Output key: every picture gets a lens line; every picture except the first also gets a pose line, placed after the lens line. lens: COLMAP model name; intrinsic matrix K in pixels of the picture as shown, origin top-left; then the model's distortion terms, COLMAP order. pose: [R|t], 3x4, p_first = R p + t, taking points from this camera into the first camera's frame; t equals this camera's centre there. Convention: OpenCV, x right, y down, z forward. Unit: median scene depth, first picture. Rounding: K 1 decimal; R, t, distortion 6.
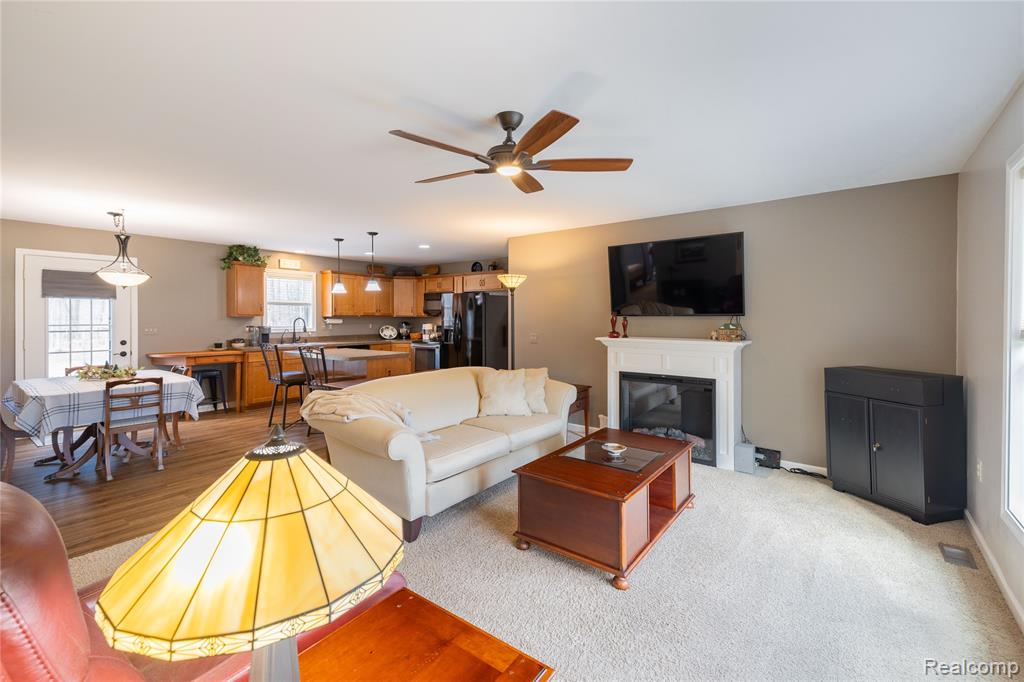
lens RADIAL K [[436.2, 0, 515.6], [0, 436.2, 316.6], [0, 0, 1]] dist [0.015118, -0.000698]
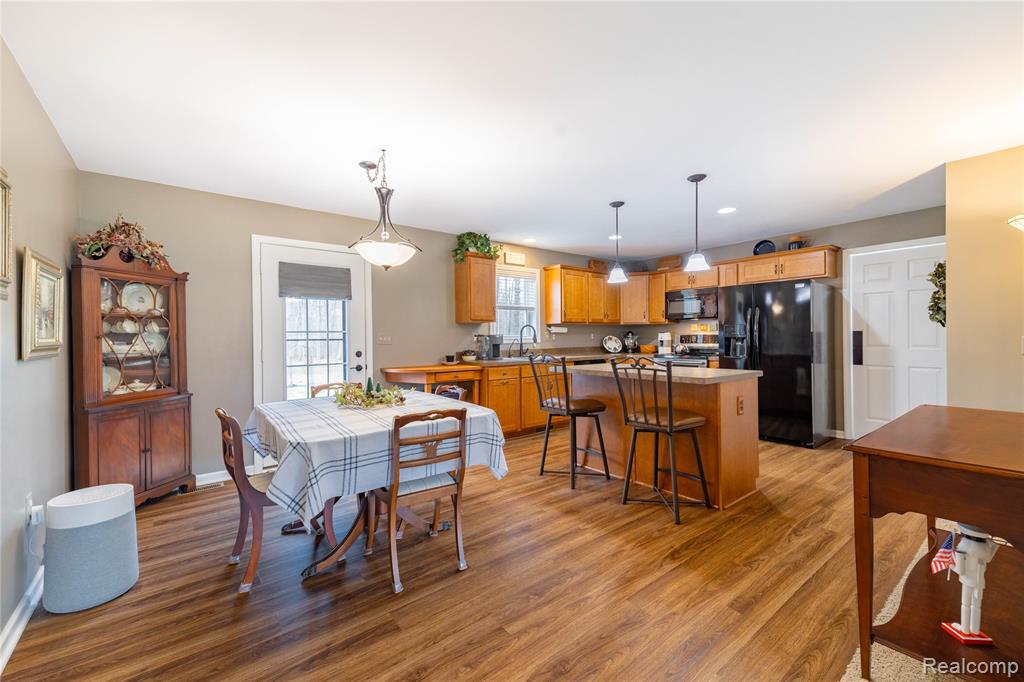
lens RADIAL K [[419.3, 0, 513.3], [0, 419.3, 332.1], [0, 0, 1]] dist [0.077602, -0.021865]
pose [[0.960966, -0.017072, -0.276140, -0.342372], [0.014605, 0.999833, -0.010988, 0.026563], [0.276281, 0.006526, 0.961055, 0.284512]]
